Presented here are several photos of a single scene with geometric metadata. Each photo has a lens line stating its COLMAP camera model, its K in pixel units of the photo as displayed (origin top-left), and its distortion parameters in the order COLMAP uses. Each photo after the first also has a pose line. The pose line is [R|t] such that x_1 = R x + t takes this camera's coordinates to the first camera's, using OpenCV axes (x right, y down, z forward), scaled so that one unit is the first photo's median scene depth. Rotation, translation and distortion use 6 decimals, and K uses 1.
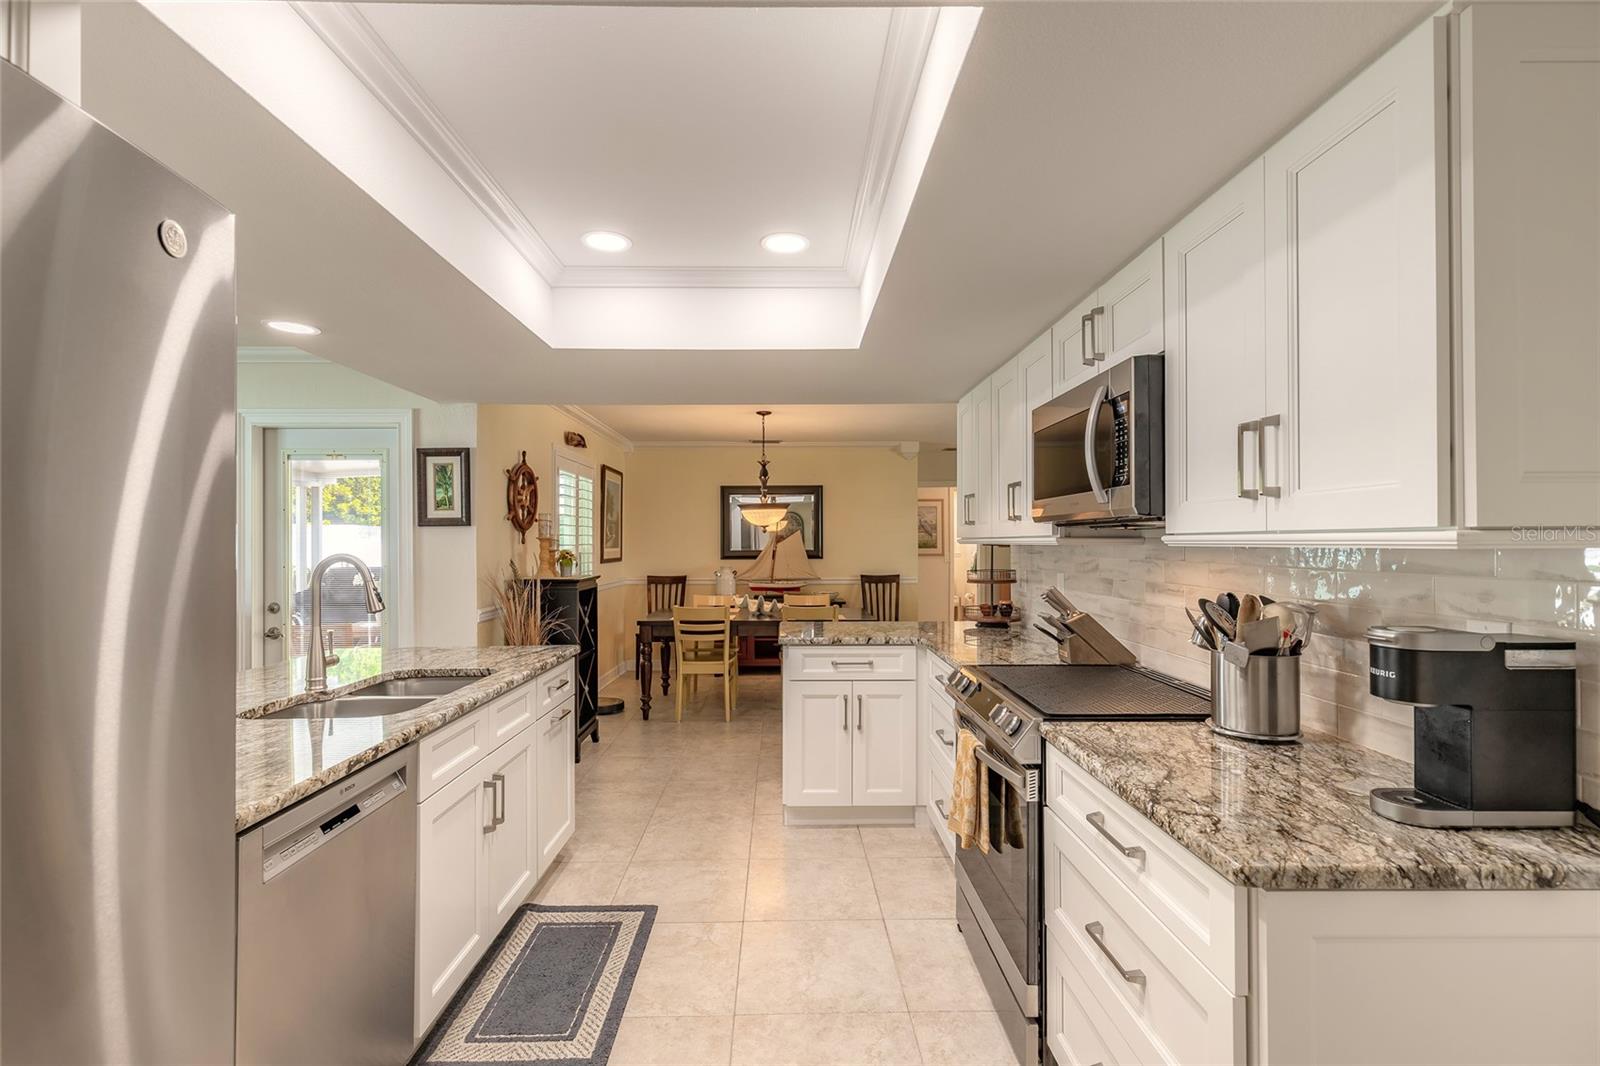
lens RADIAL K [[731.8, 0, 795.6], [0, 731.8, 539.7], [0, 0, 1]] dist [0.012567, -0.004251]
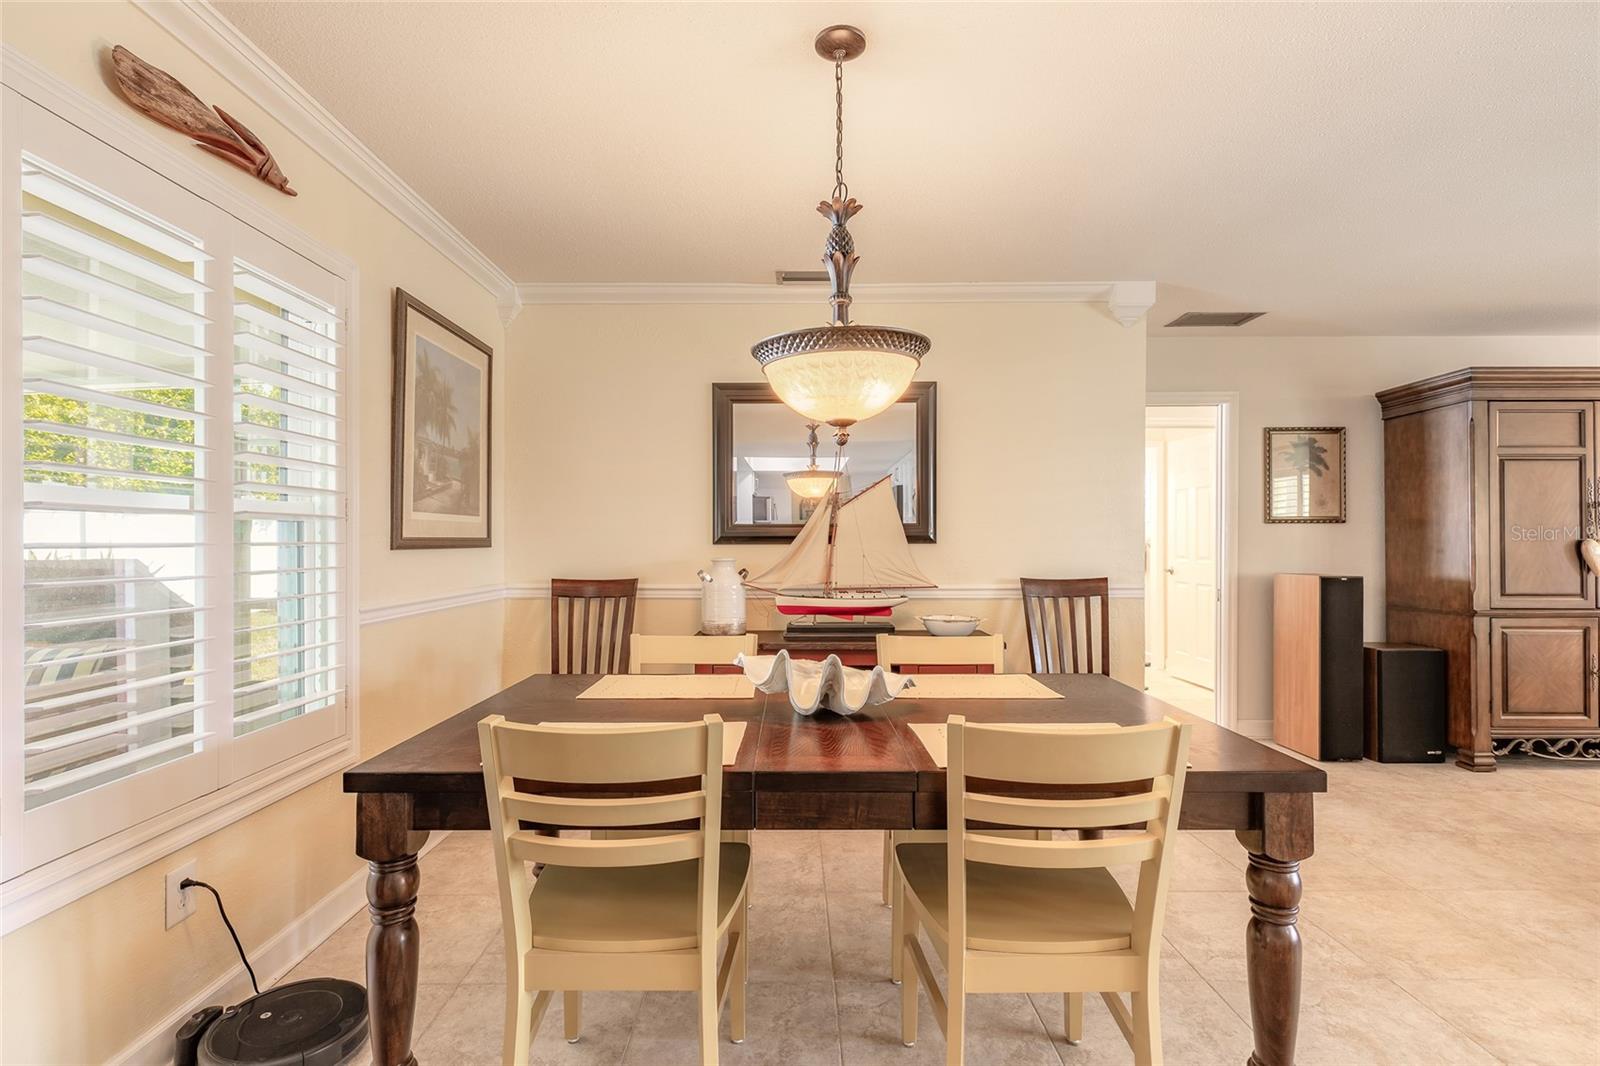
lens RADIAL K [[731.8, 0, 795.6], [0, 731.8, 539.7], [0, 0, 1]] dist [0.012567, -0.004251]
pose [[0.999935, 0.002173, -0.011216, -0.045975], [-0.002129, 0.999990, 0.003911, 0.022484], [0.011225, -0.003887, 0.999929, 0.549309]]
